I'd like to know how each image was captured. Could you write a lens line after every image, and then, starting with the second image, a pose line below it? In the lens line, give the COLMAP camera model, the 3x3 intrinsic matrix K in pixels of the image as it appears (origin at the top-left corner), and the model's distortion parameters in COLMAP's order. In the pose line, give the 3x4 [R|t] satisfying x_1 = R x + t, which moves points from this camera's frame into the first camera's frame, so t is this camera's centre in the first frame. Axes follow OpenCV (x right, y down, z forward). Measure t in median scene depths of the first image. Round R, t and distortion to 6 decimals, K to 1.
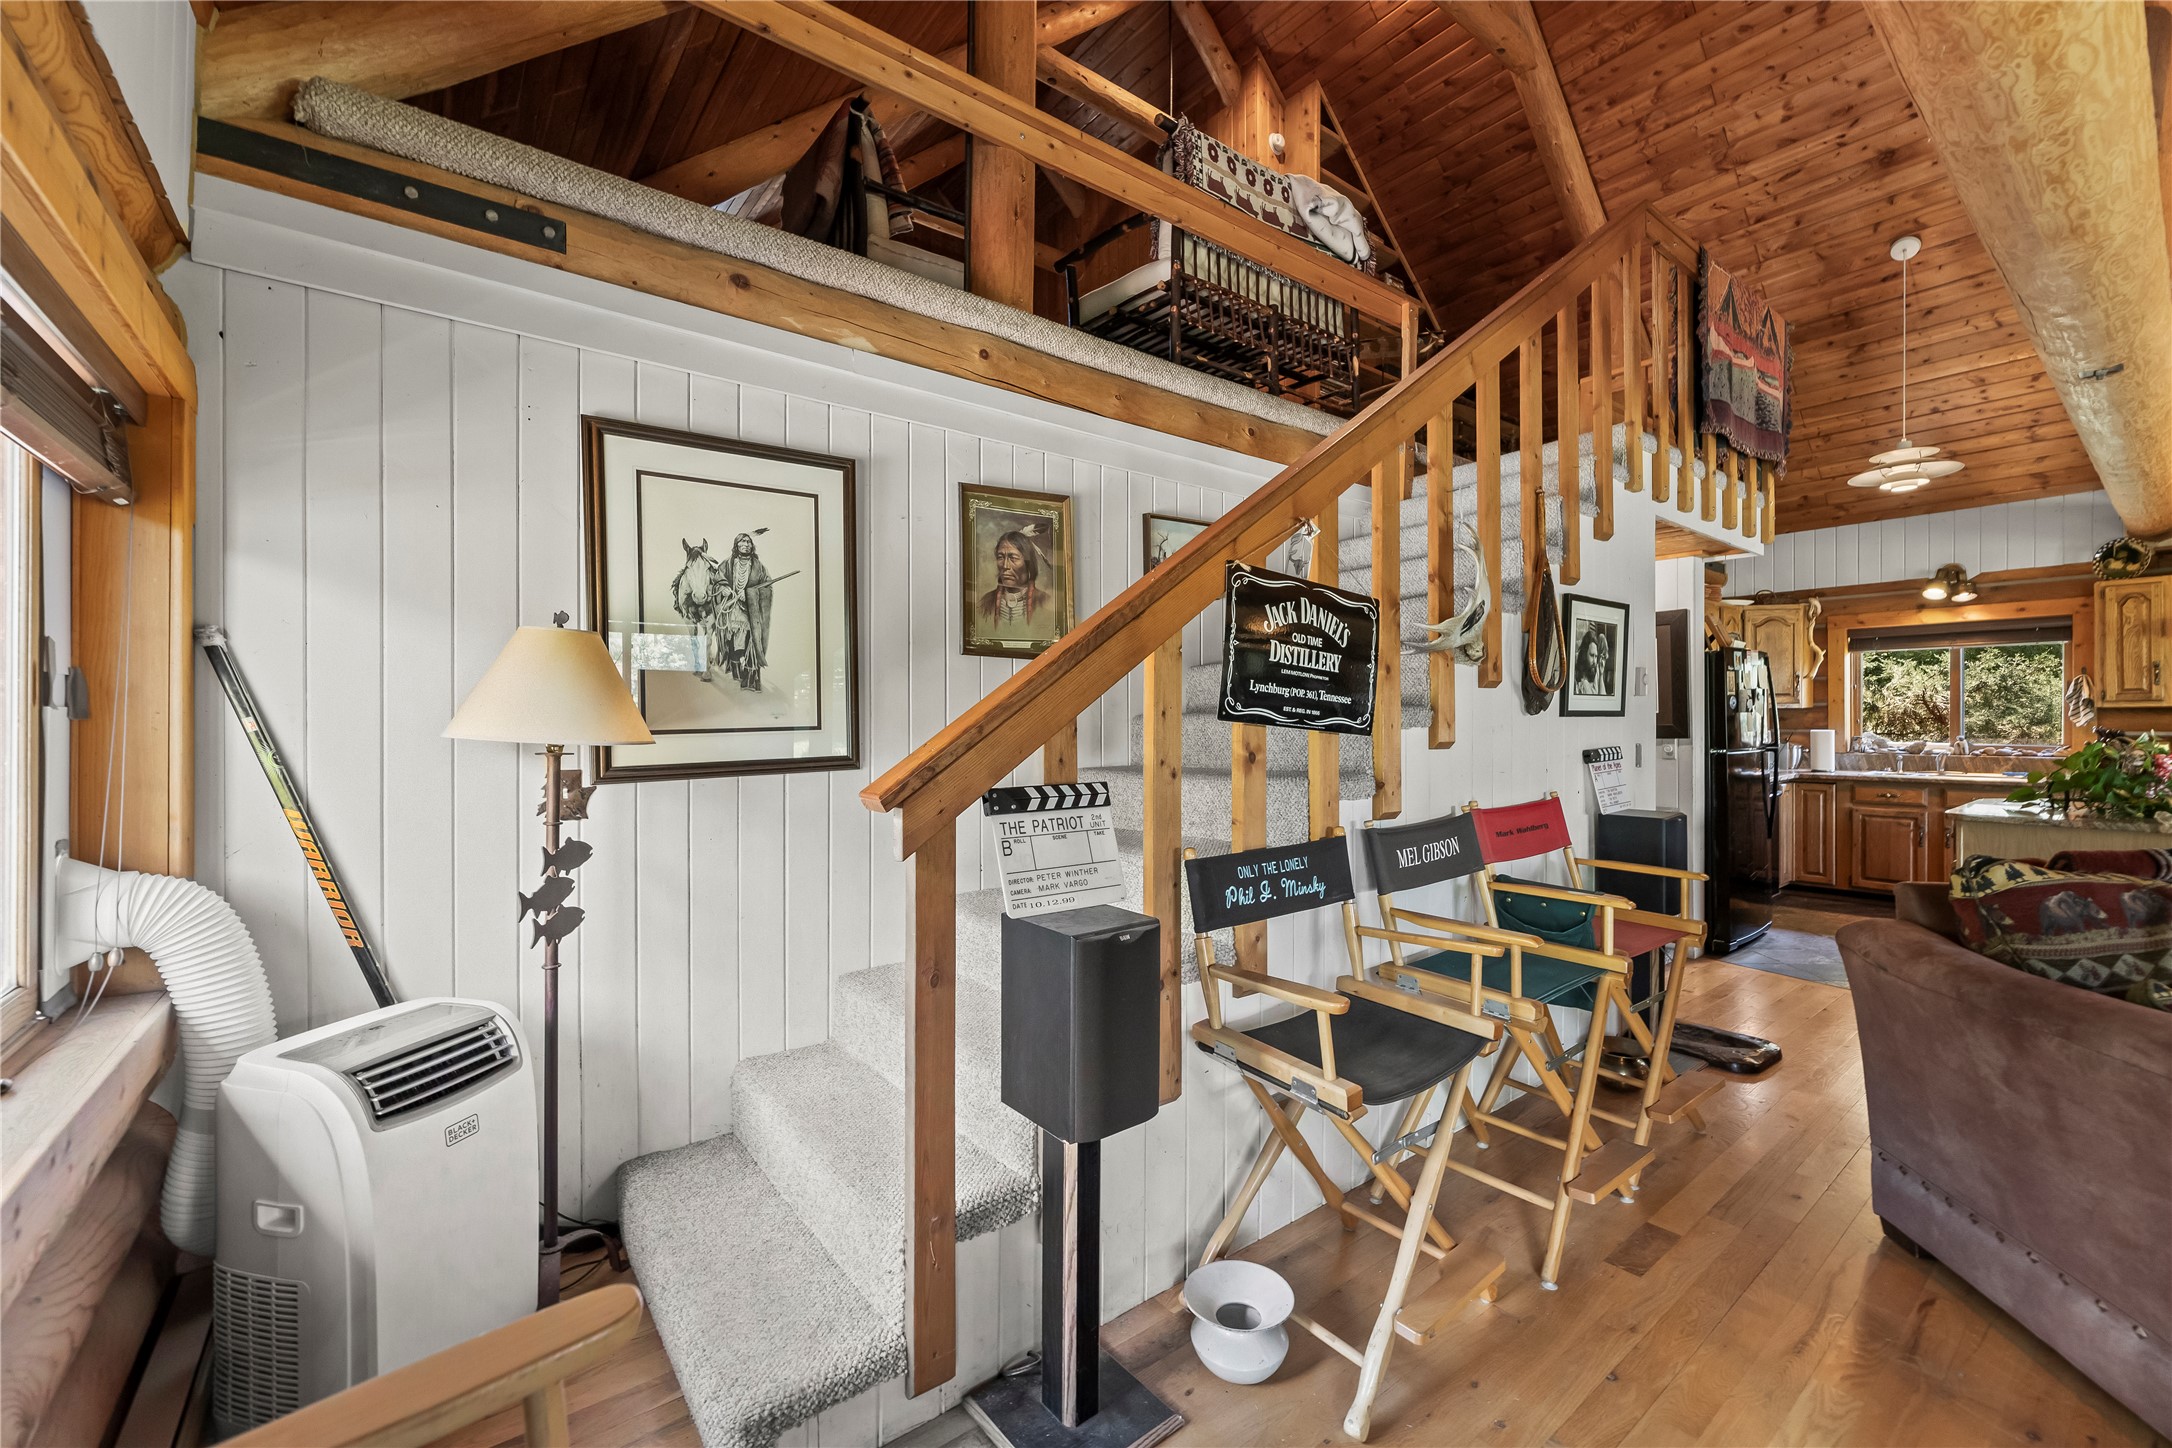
lens RADIAL K [[881.1, 0, 1096.7], [0, 881.1, 724.4], [0, 0, 1]] dist [-0.002010, 0.000365]
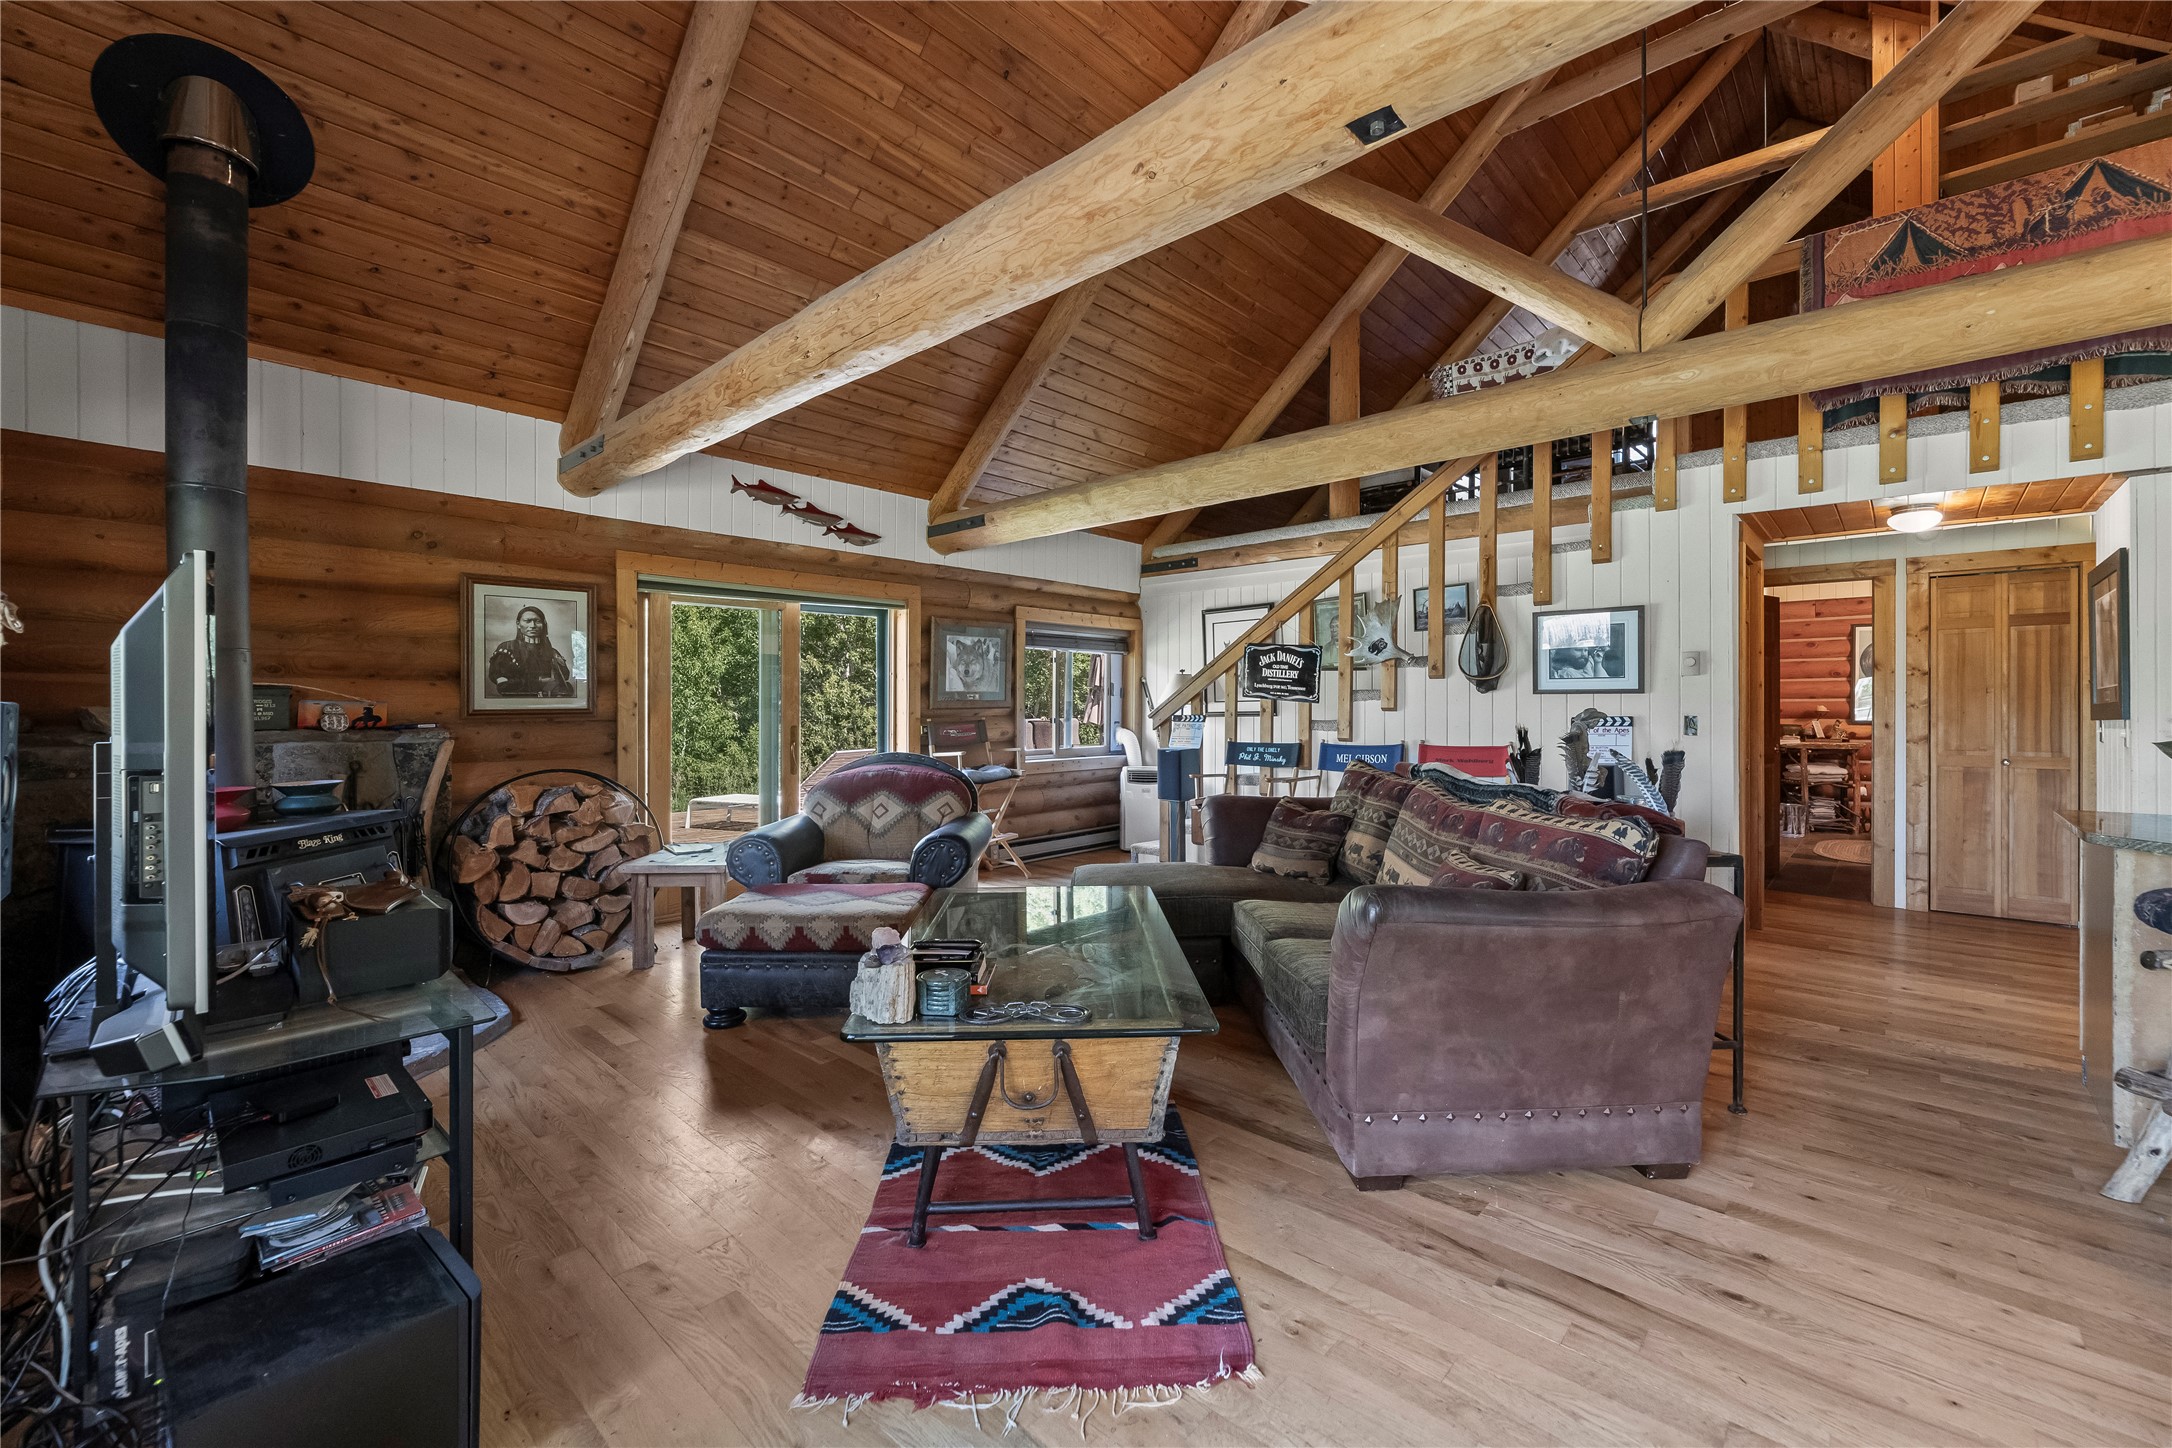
lens RADIAL K [[881.1, 0, 1087.5], [0, 881.1, 703.2], [0, 0, 1]] dist [-0.002010, 0.000365]
pose [[0.155614, 0.001261, -0.987817, 1.055850], [-0.006903, 0.999976, 0.000189, 0.006701], [0.987794, 0.006790, 0.155619, 0.004904]]
